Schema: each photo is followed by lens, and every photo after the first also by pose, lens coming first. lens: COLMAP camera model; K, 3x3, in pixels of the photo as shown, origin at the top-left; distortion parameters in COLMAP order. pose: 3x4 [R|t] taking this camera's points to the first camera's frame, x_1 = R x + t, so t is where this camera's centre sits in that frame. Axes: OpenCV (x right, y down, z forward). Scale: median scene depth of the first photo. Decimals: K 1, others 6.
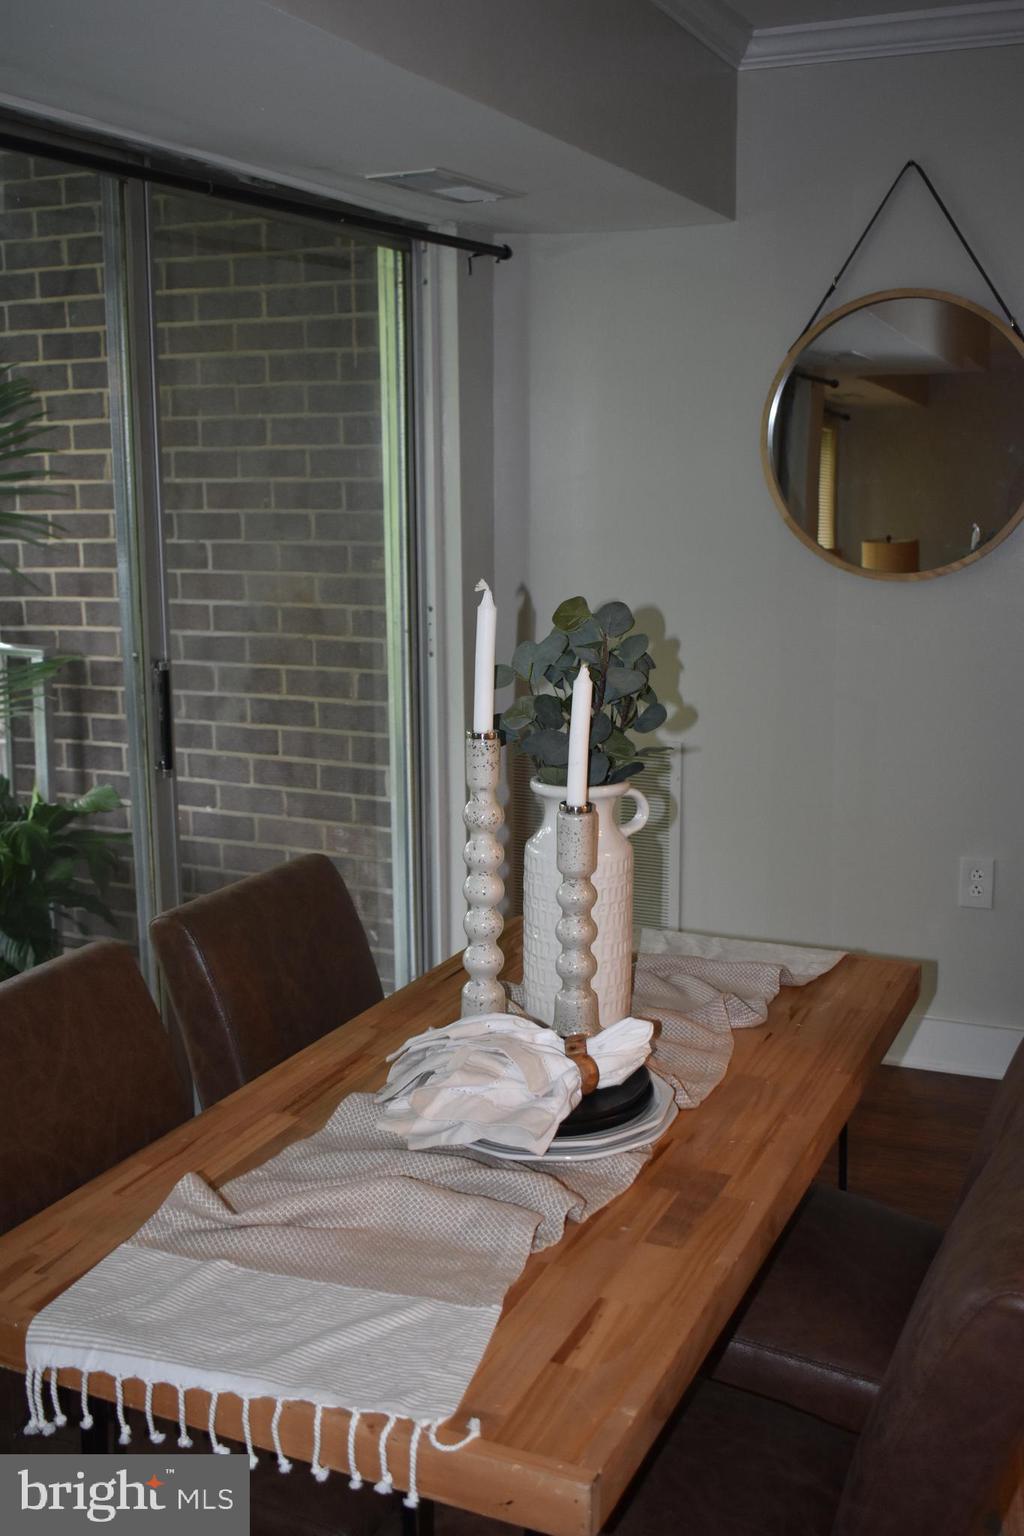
lens RADIAL K [[1589.5, 0, 512.0], [0, 1589.5, 768.0], [0, 0, 1]] dist [-0.082666, 0.017706]
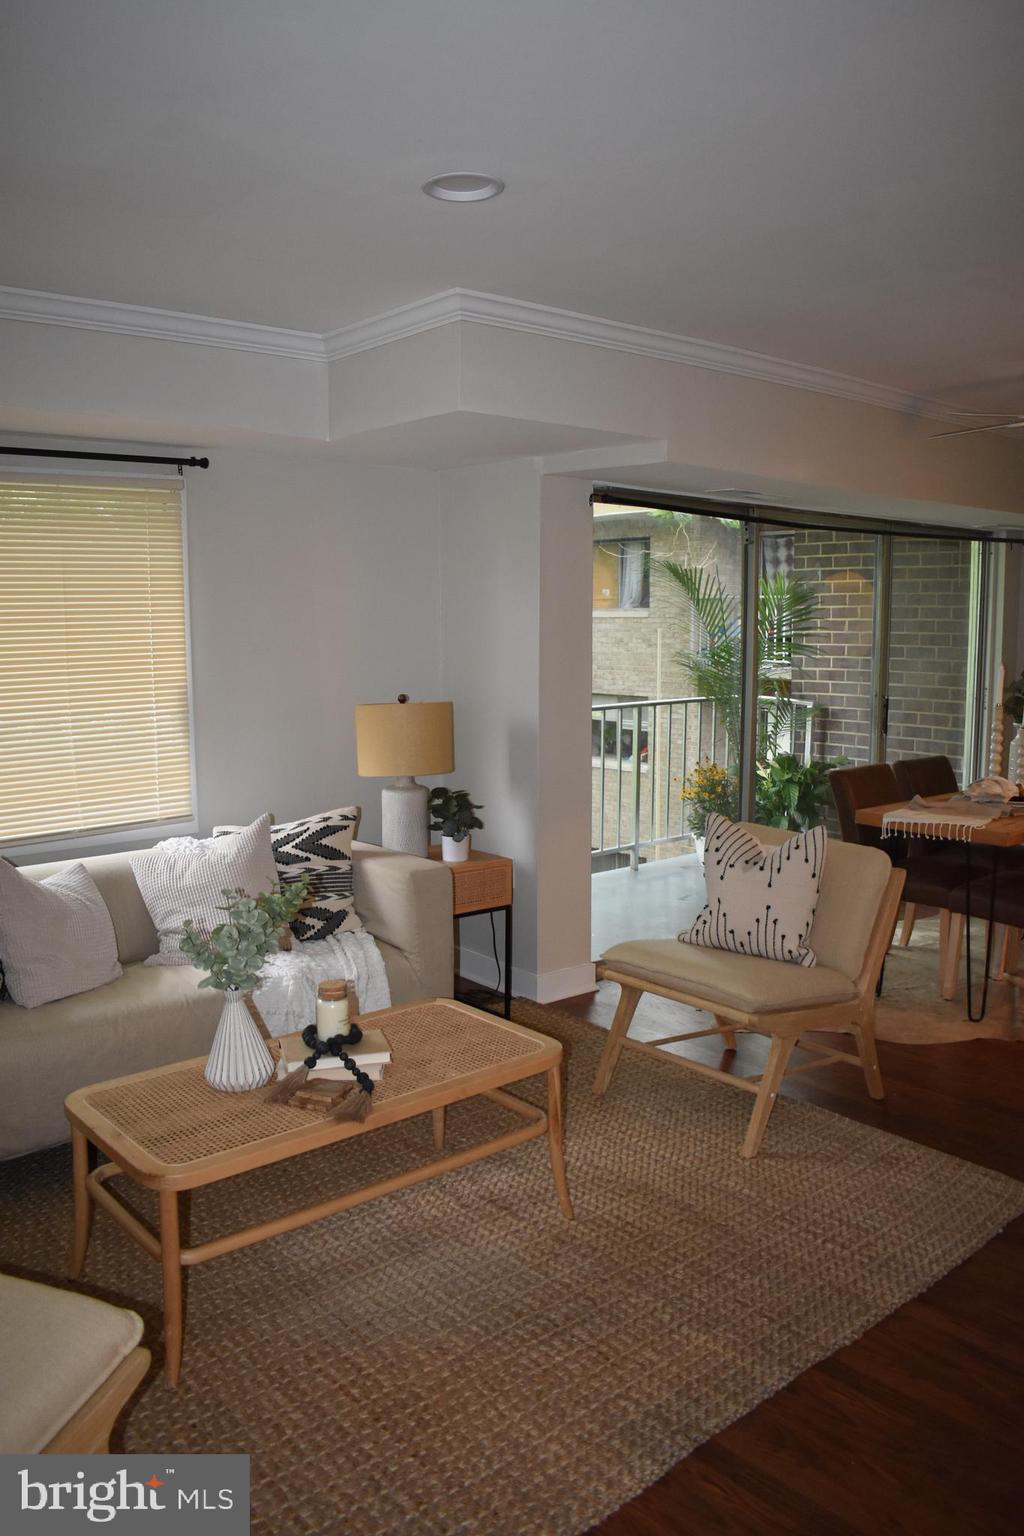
lens RADIAL K [[1196.0, 0, 512.0], [0, 1196.0, 768.0], [0, 0, 1]] dist [-0.095577, 0.017870]
pose [[0.906069, 0.060192, -0.418827, 0.048330], [-0.086651, 0.995248, -0.044424, 0.150281], [0.414163, 0.076543, 0.906979, -0.841873]]
